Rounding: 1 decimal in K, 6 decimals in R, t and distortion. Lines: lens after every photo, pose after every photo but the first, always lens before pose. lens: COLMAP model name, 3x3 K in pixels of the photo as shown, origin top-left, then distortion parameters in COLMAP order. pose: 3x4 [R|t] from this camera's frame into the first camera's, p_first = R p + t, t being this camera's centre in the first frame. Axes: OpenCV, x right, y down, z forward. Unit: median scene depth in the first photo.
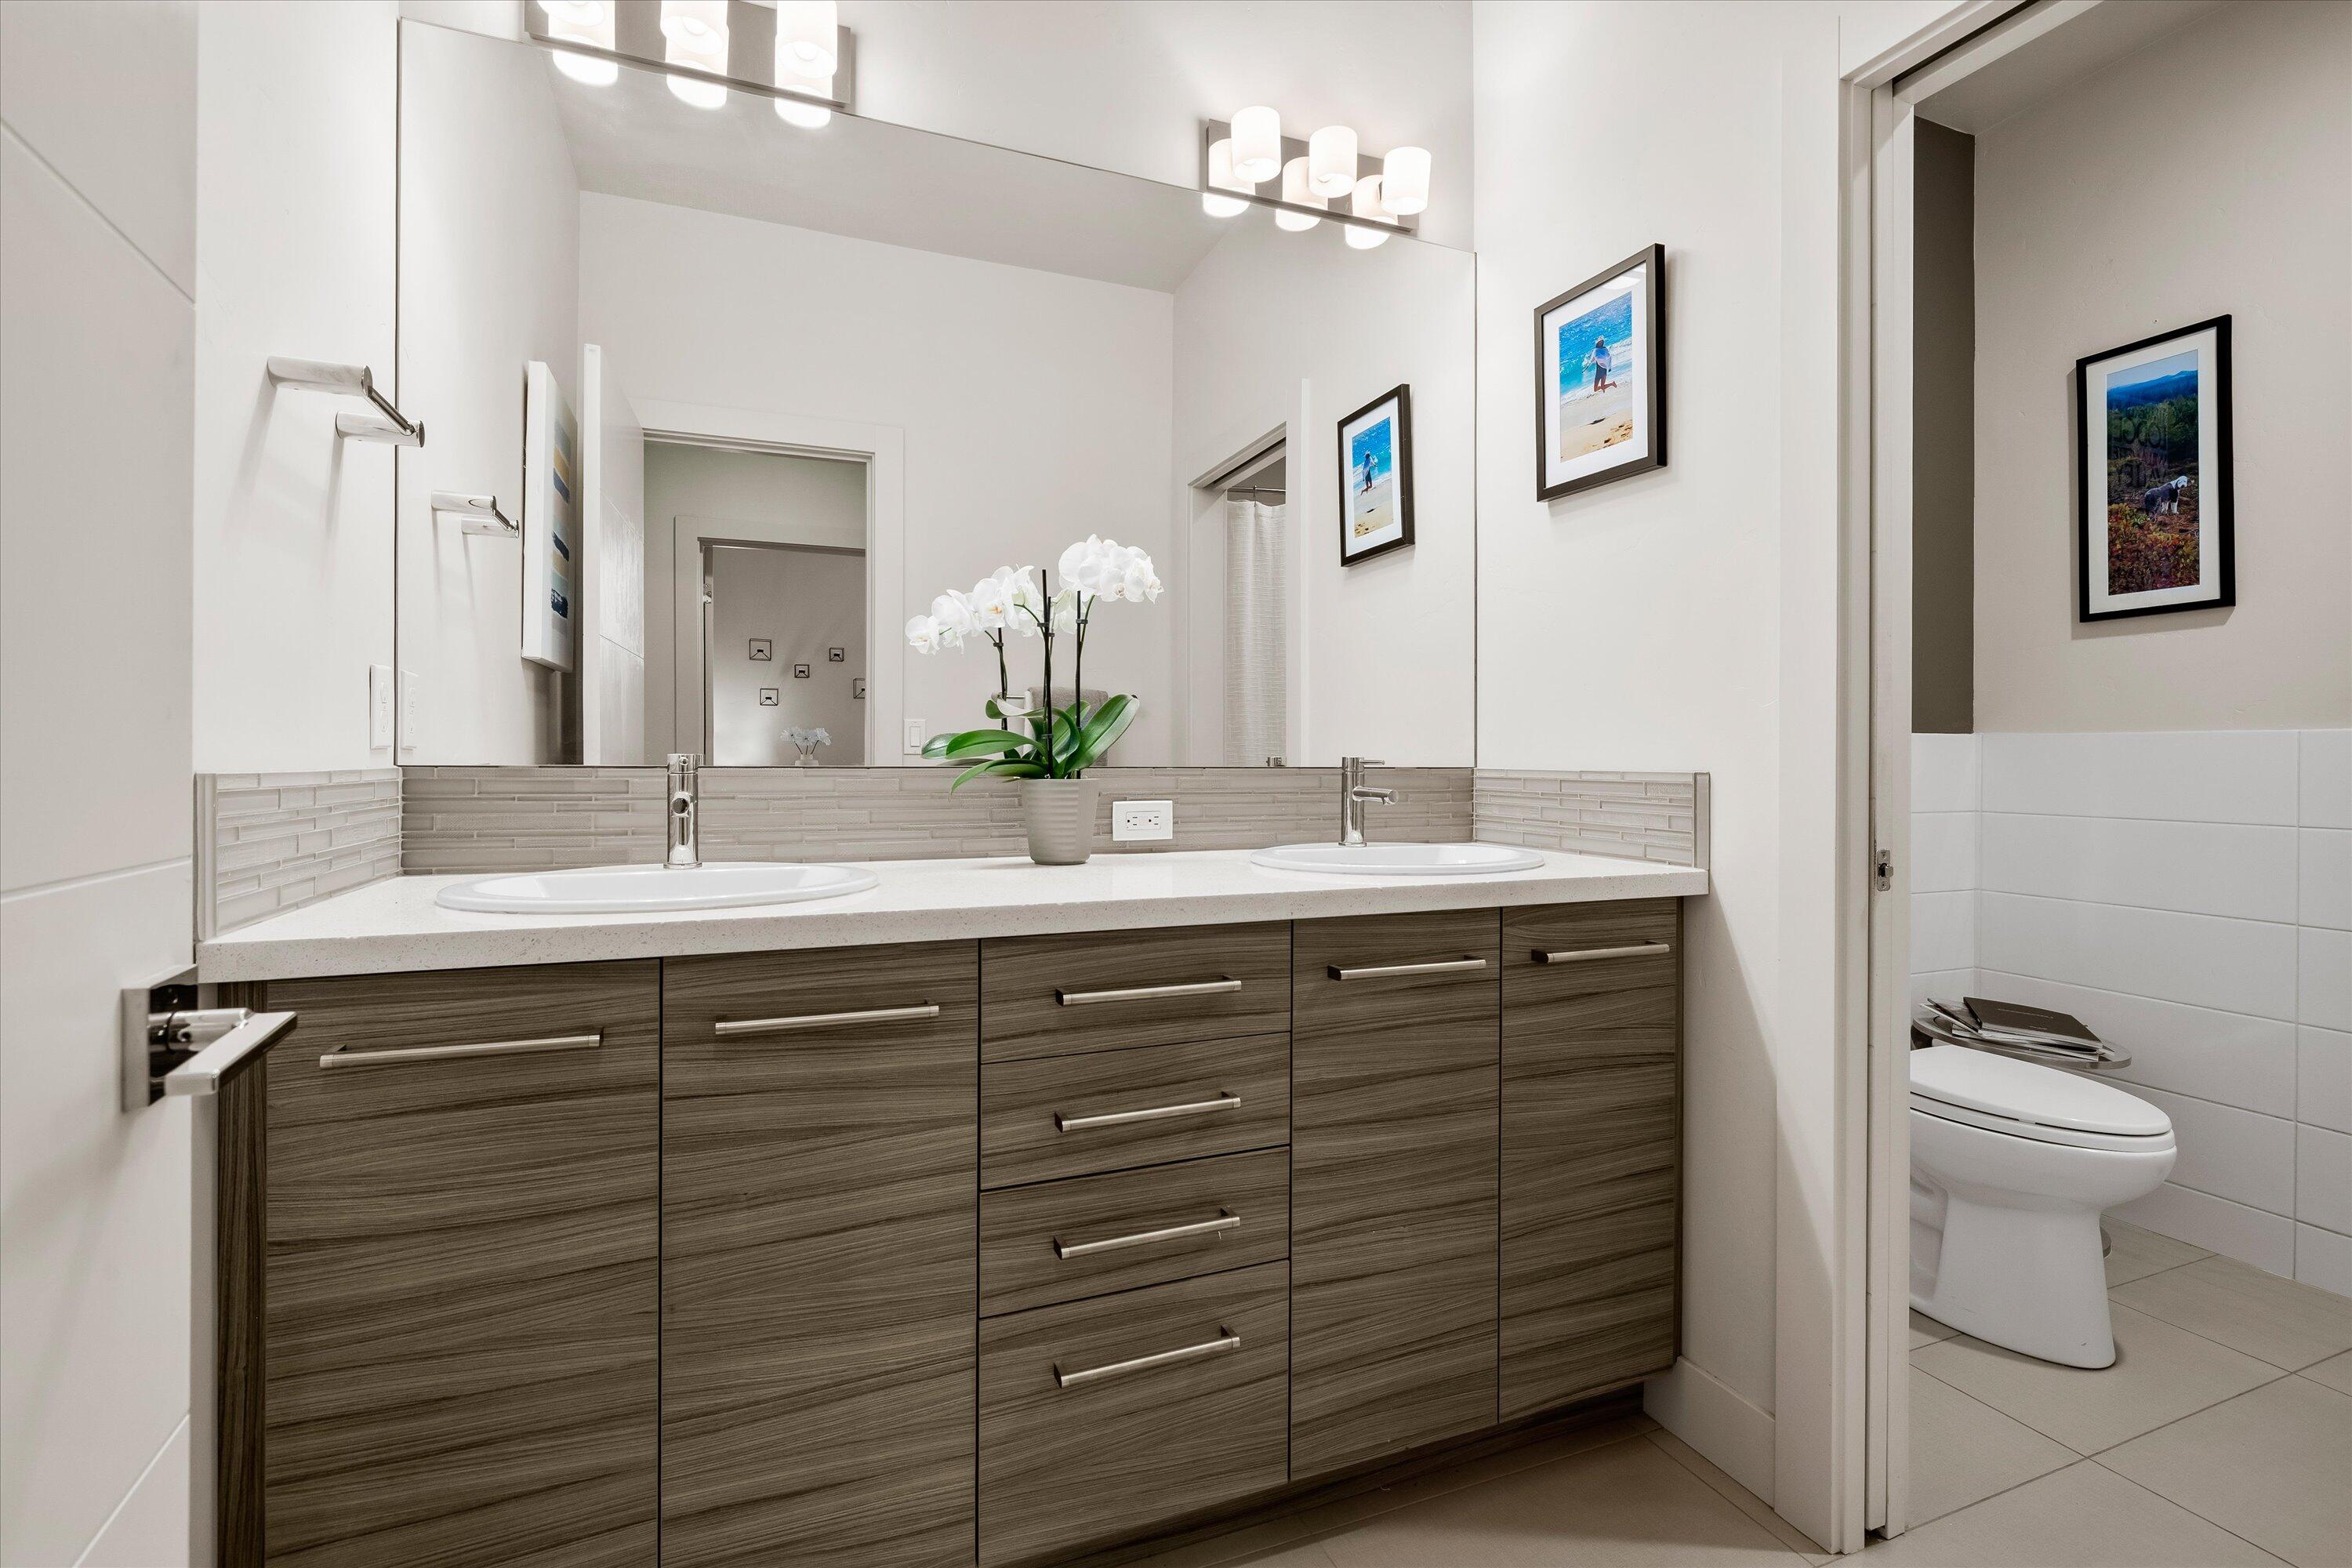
lens RADIAL K [[1164.8, 0, 1184.2], [0, 1164.8, 771.6], [0, 0, 1]] dist [-0.005553, -0.001037]
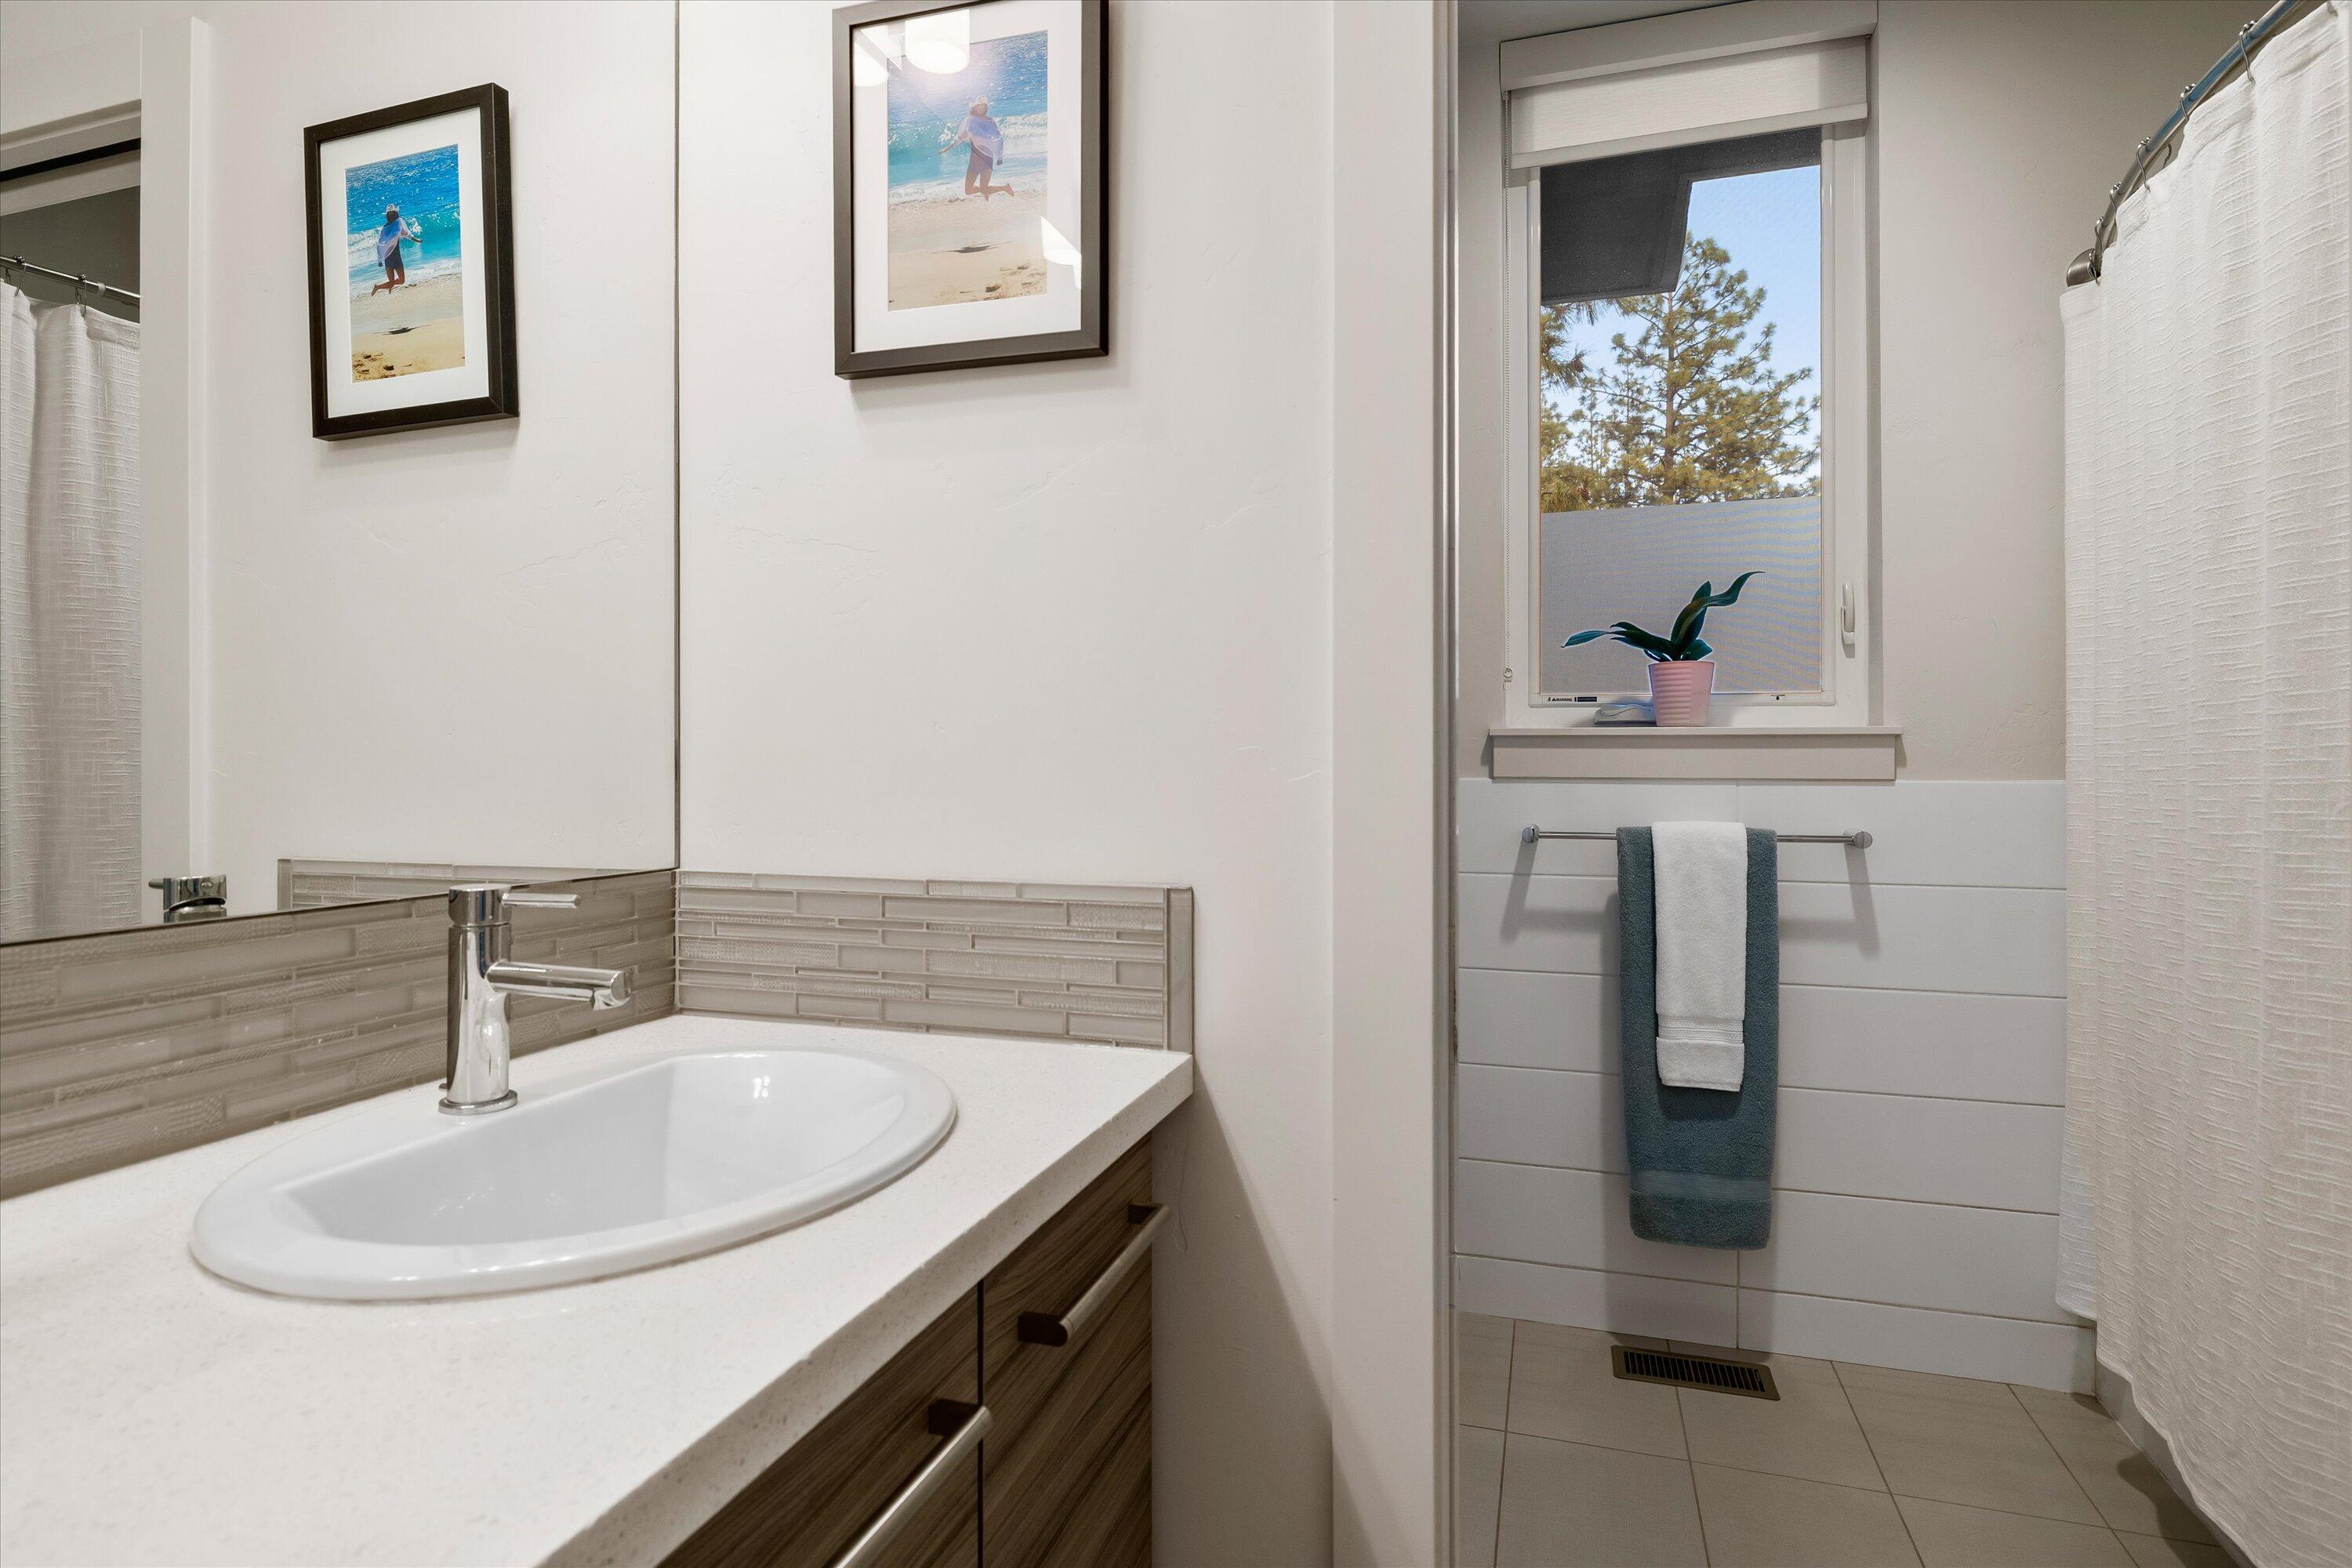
lens RADIAL K [[1164.8, 0, 1176.1], [0, 1164.8, 790.7], [0, 0, 1]] dist [-0.005553, -0.001037]
pose [[0.631114, -0.000400, 0.775690, -0.010790], [-0.000509, 0.999999, 0.000931, -0.038836], [-0.775690, -0.000982, 0.631114, 0.503197]]
